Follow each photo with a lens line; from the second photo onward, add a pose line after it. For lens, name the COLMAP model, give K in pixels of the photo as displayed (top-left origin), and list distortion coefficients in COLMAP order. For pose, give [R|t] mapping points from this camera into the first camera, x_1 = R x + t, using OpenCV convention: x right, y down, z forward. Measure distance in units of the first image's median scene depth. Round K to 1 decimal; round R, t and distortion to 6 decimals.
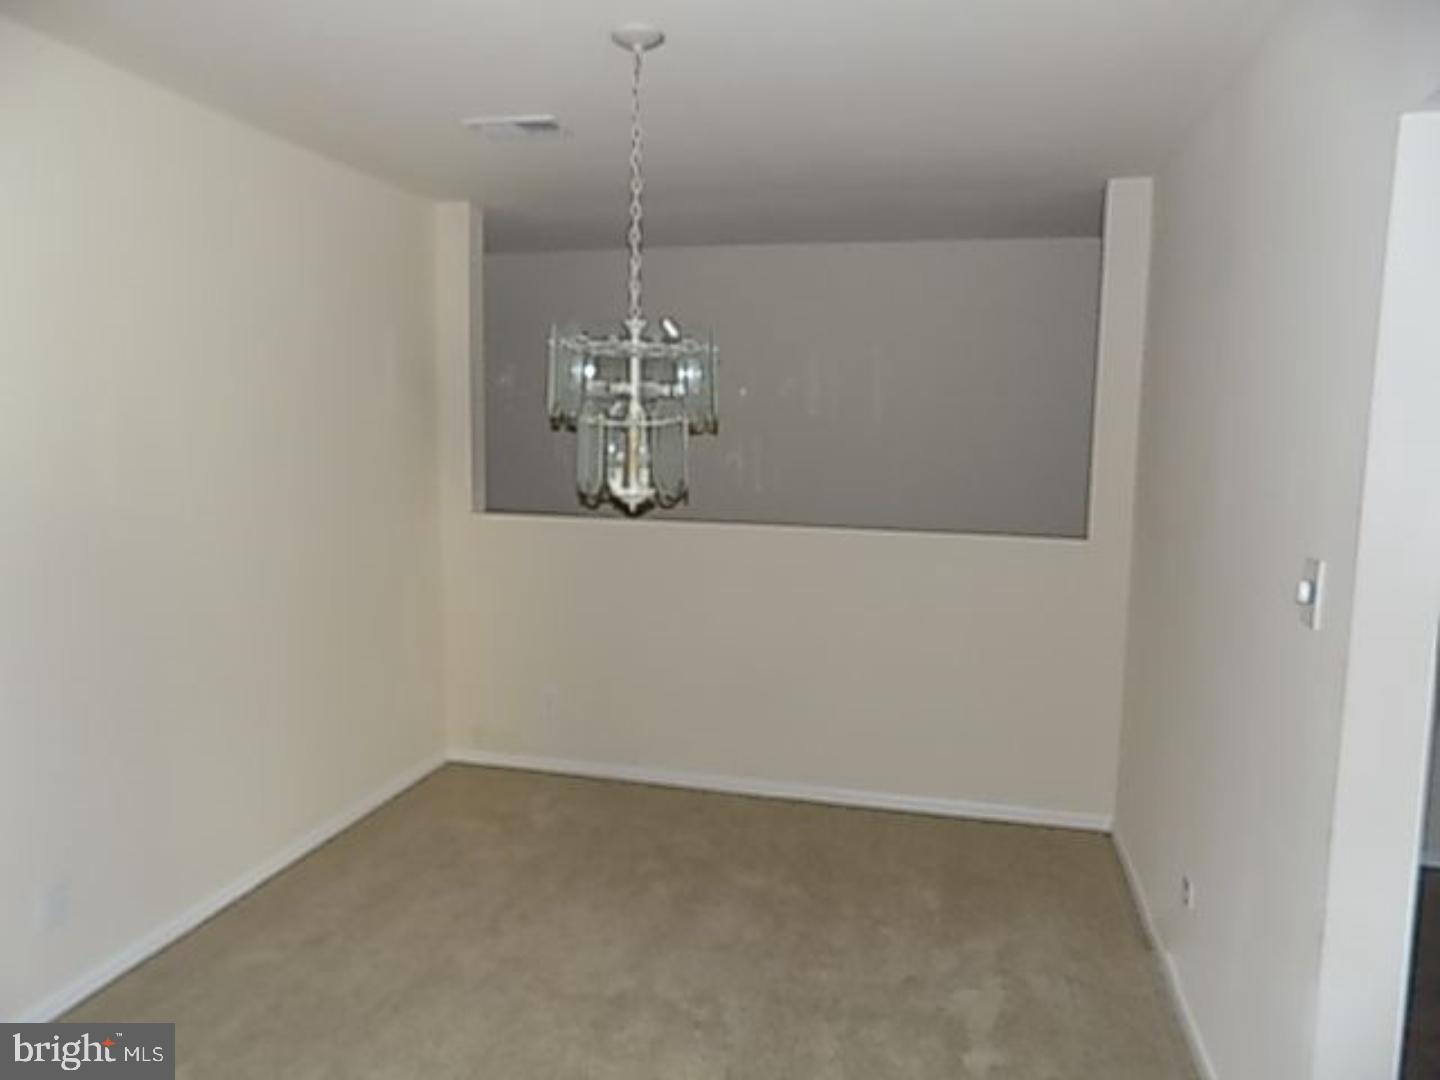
lens RADIAL K [[973.4, 0, 720.0], [0, 973.4, 540.0], [0, 0, 1]] dist [-0.174803, -0.000208]
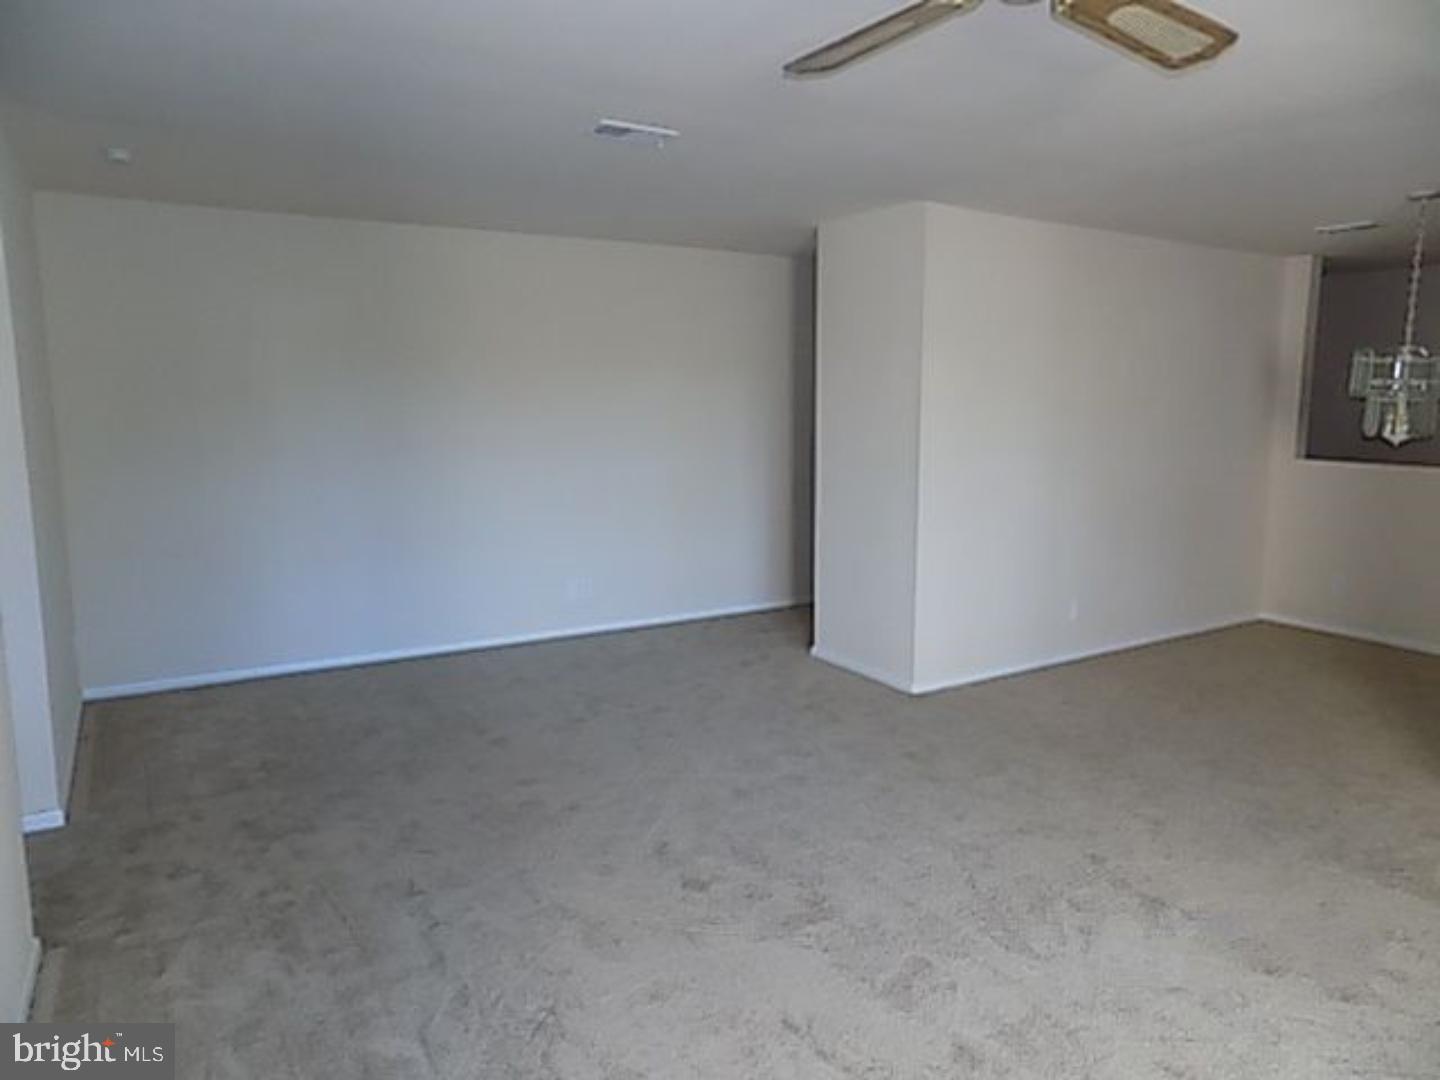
lens RADIAL K [[979.0, 0, 720.0], [0, 979.0, 540.0], [0, 0, 1]] dist [-0.106377, 0.175870]
pose [[0.705545, 0.088489, -0.703119, 0.235654], [-0.071404, 0.996001, 0.053699, 0.104577], [0.705059, 0.012318, 0.709042, -0.922044]]
